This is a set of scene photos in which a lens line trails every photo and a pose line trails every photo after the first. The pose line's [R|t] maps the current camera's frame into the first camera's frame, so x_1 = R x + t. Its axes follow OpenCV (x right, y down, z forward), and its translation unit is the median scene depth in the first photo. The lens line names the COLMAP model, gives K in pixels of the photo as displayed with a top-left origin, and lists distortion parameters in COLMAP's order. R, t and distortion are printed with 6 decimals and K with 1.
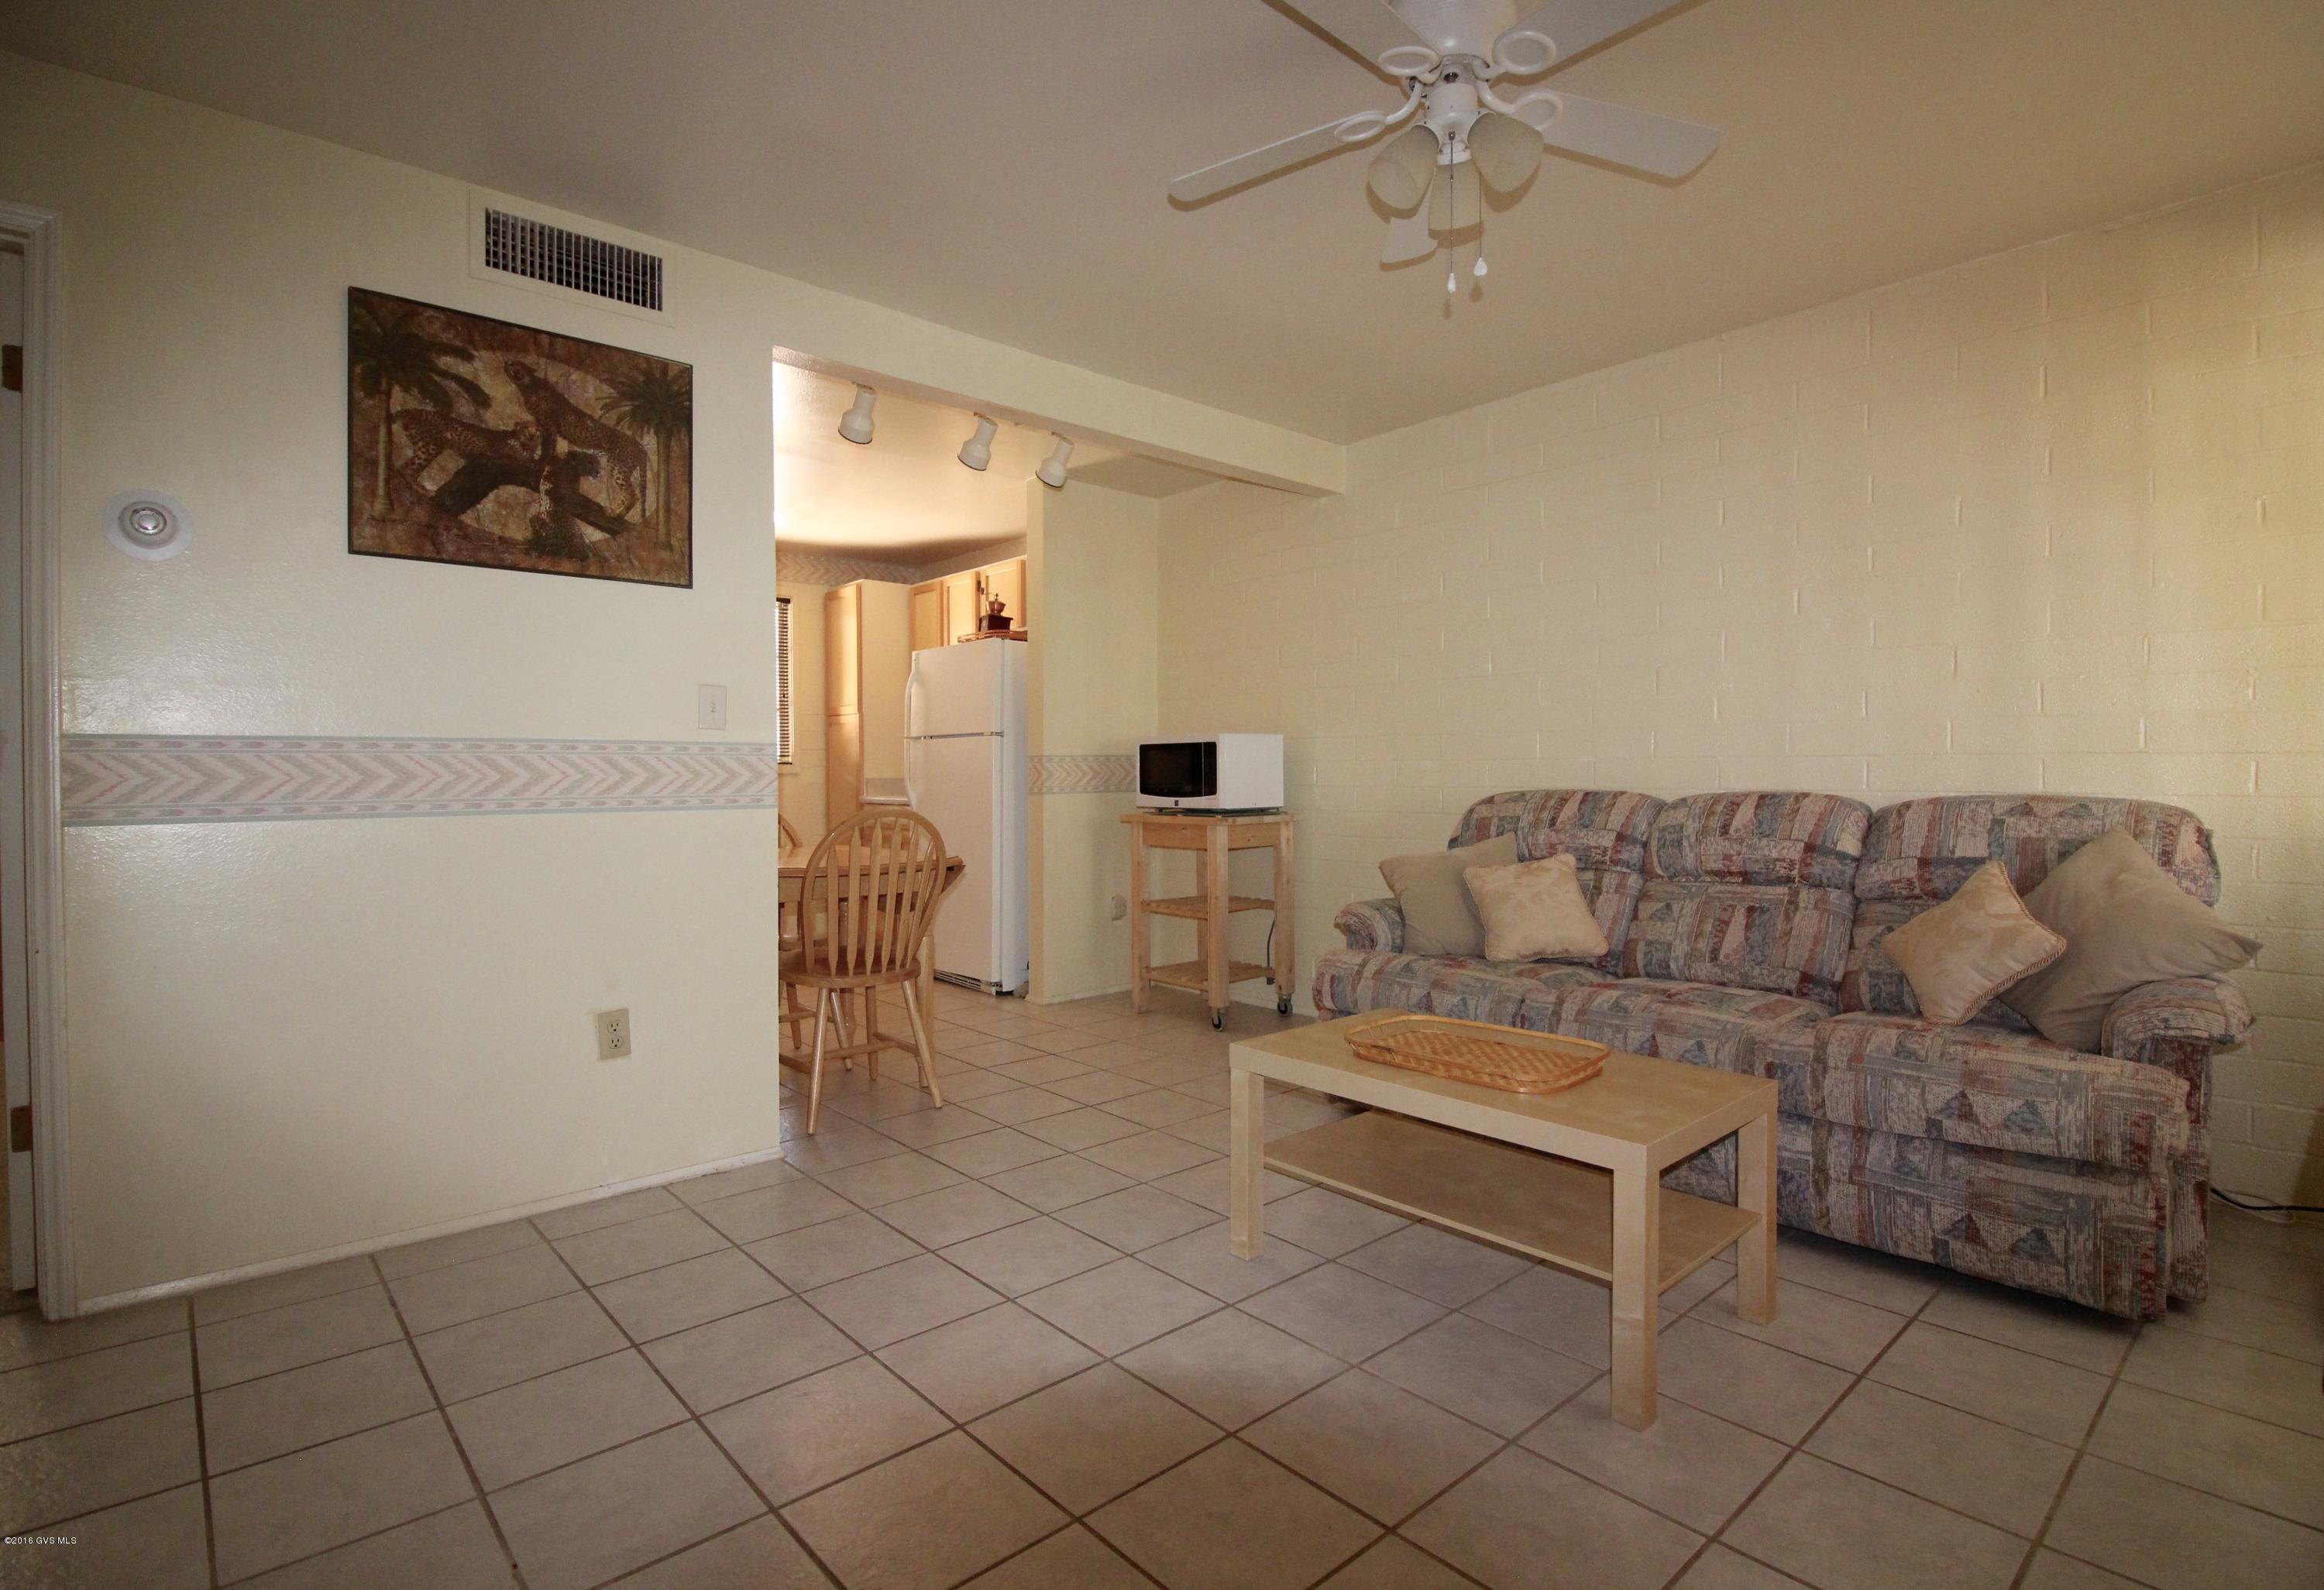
lens RADIAL K [[1121.3, 0, 1175.1], [0, 1121.3, 793.6], [0, 0, 1]] dist [-0.022419, -0.001558]
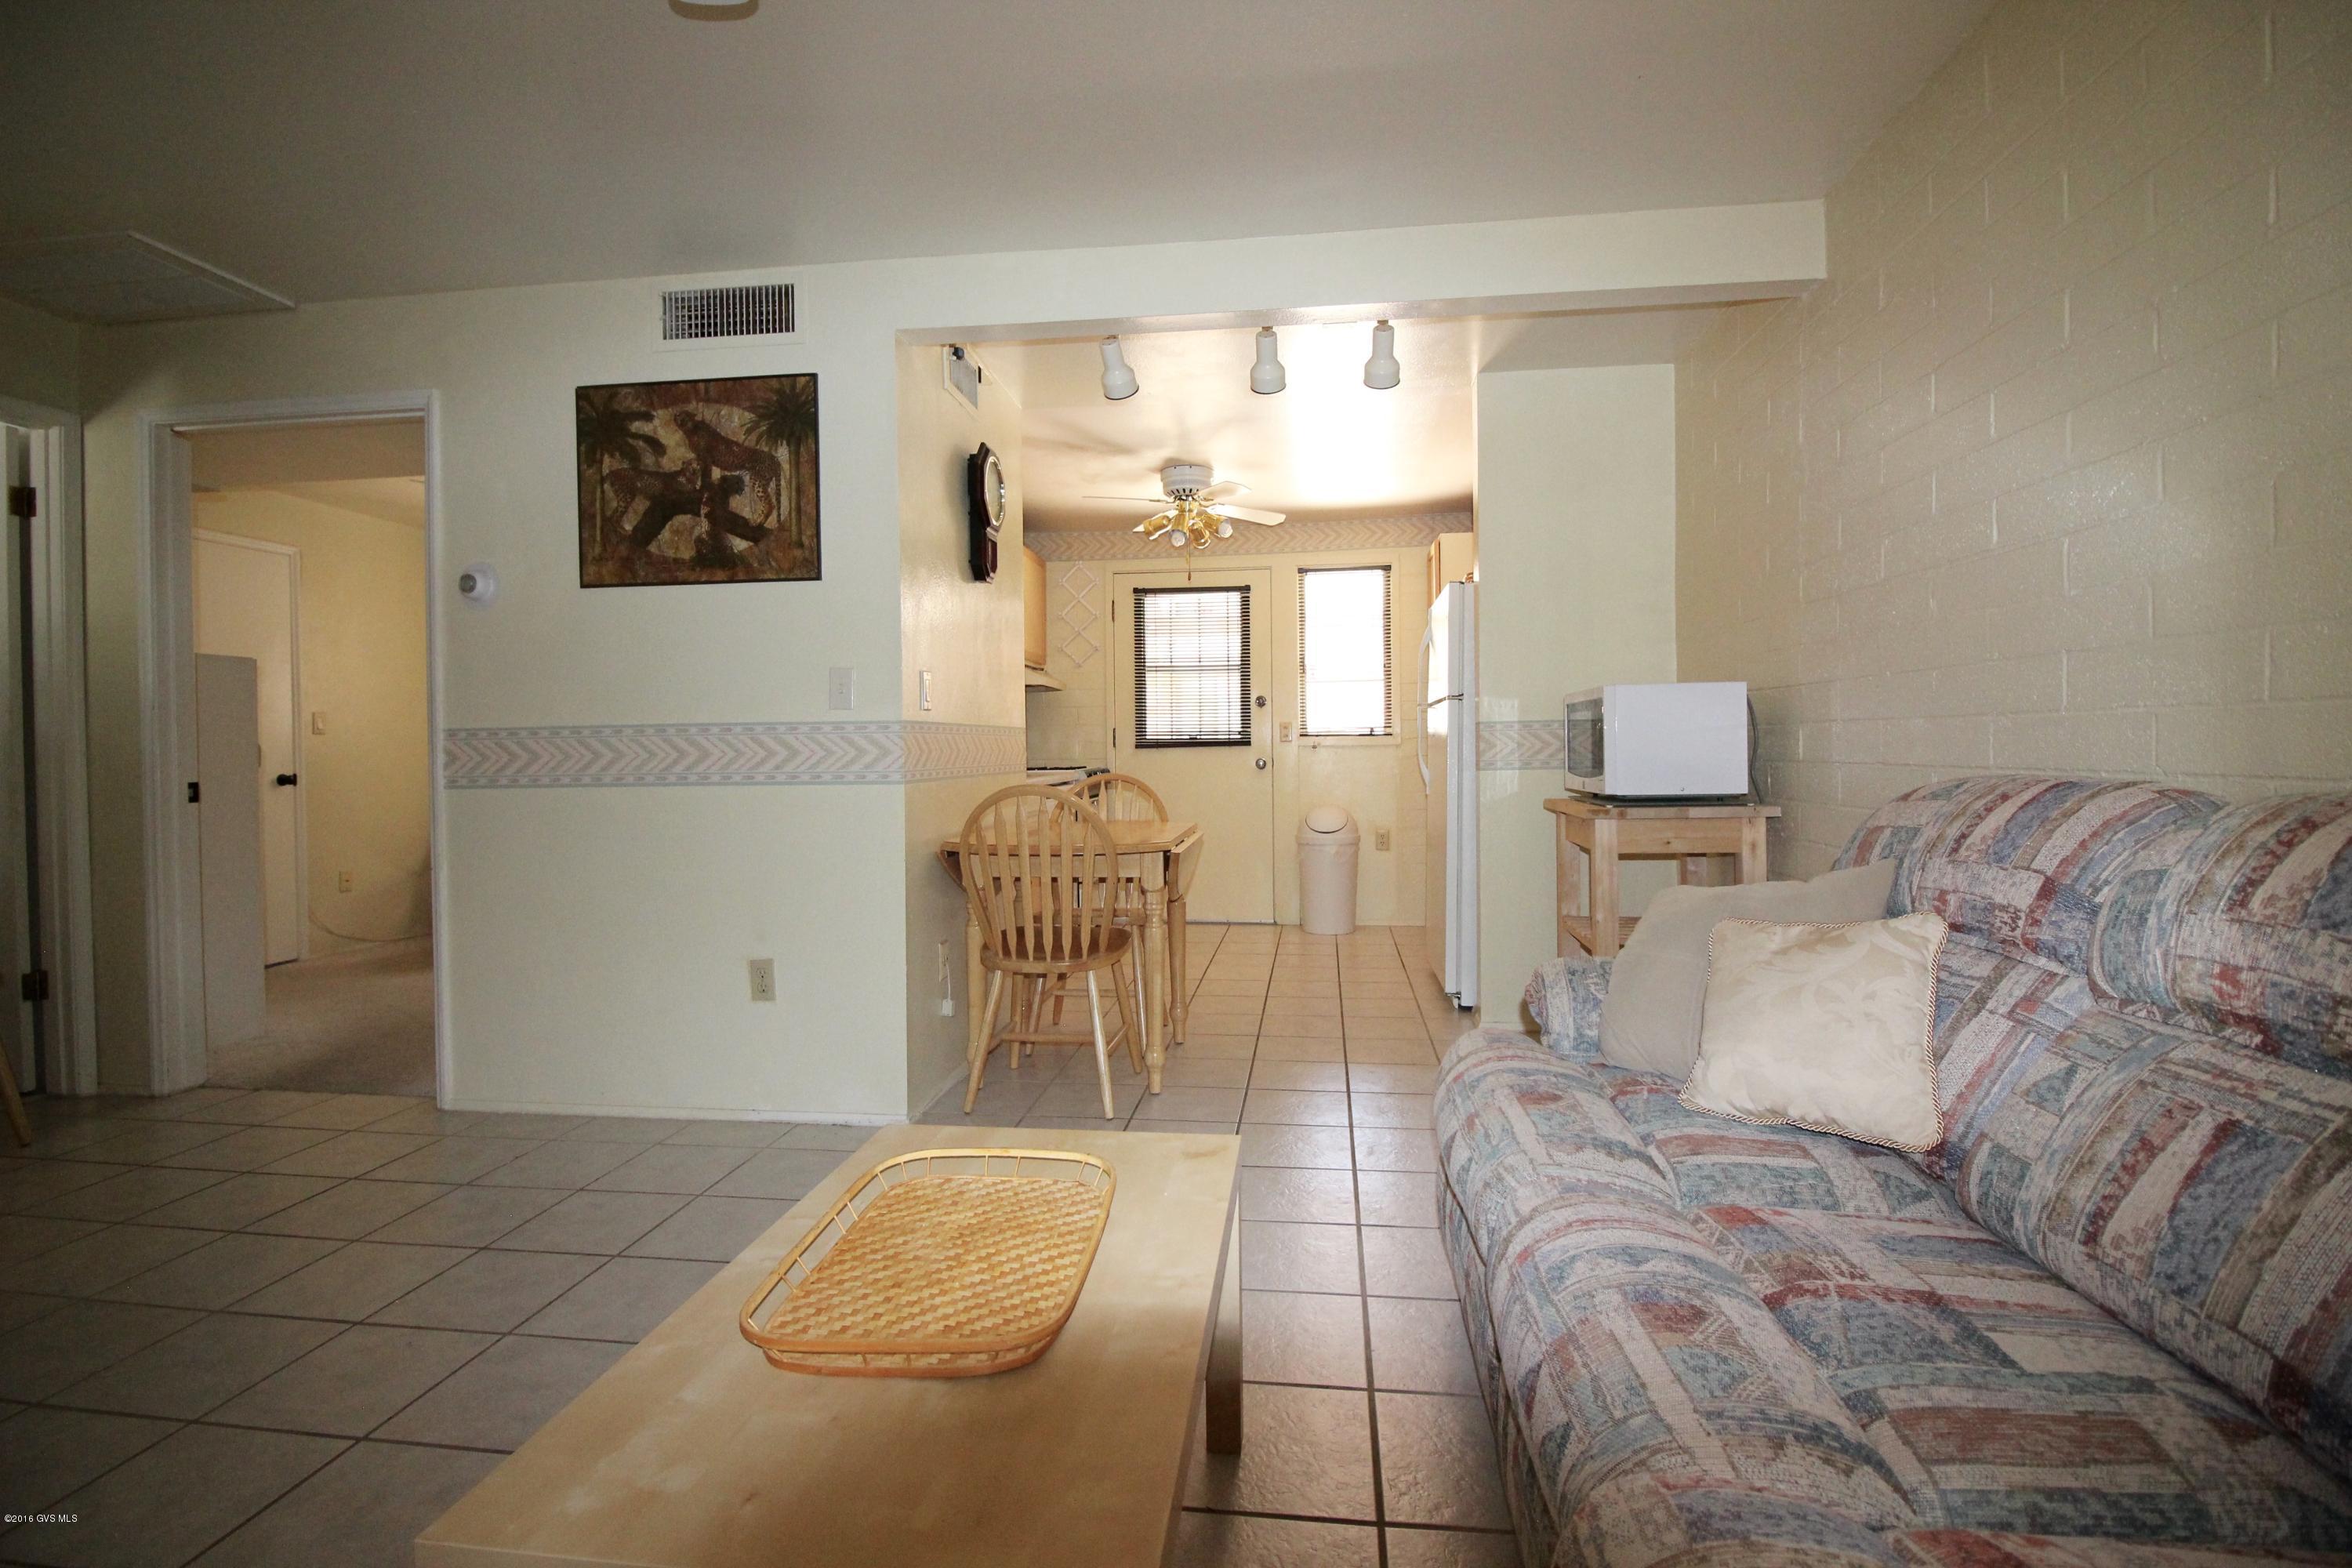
lens RADIAL K [[1091.3, 0, 1187.4], [0, 1091.3, 765.3], [0, 0, 1]] dist [-0.017256, -0.002233]
pose [[0.657089, 0.007449, -0.753776, 0.631019], [-0.003946, 0.999971, 0.006442, -0.013410], [0.753803, -0.001259, 0.657100, 0.607648]]
